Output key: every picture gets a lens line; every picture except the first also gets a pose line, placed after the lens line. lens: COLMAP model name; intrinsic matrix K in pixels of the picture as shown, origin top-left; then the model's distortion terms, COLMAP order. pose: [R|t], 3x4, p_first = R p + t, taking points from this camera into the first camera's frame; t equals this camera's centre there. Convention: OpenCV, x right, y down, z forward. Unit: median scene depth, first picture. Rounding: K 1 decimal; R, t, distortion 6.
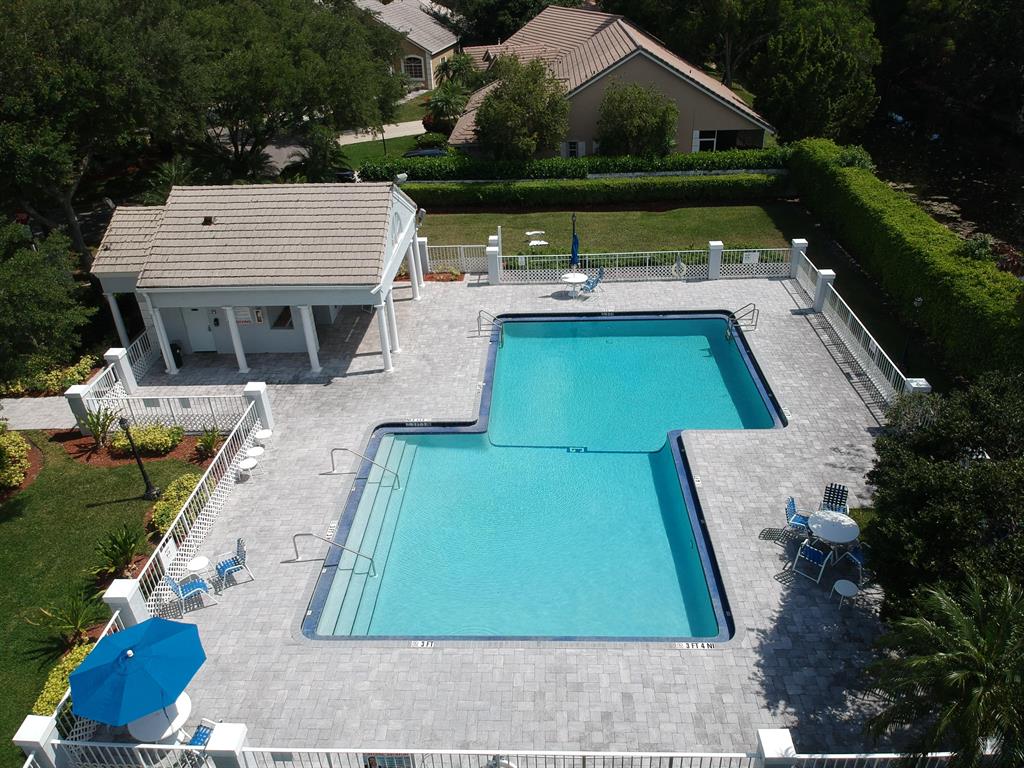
lens RADIAL K [[736.8, 0, 476.8], [0, 736.8, 384.4], [0, 0, 1]] dist [0.169172, -0.180004]
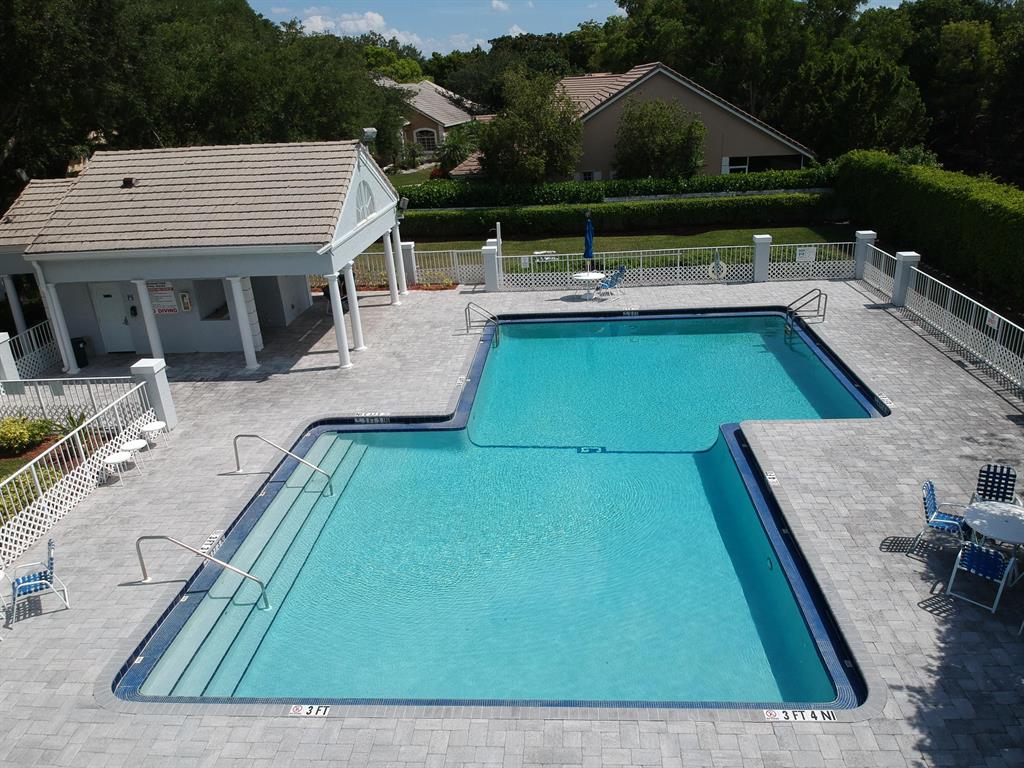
lens RADIAL K [[758.8, 0, 475.0], [0, 758.8, 374.2], [0, 0, 1]] dist [0.118855, -0.142978]
pose [[0.999553, 0.004087, -0.029608, 0.040575], [-0.008356, 0.989319, -0.145530, 0.107095], [0.028697, 0.145713, 0.988911, 0.232841]]
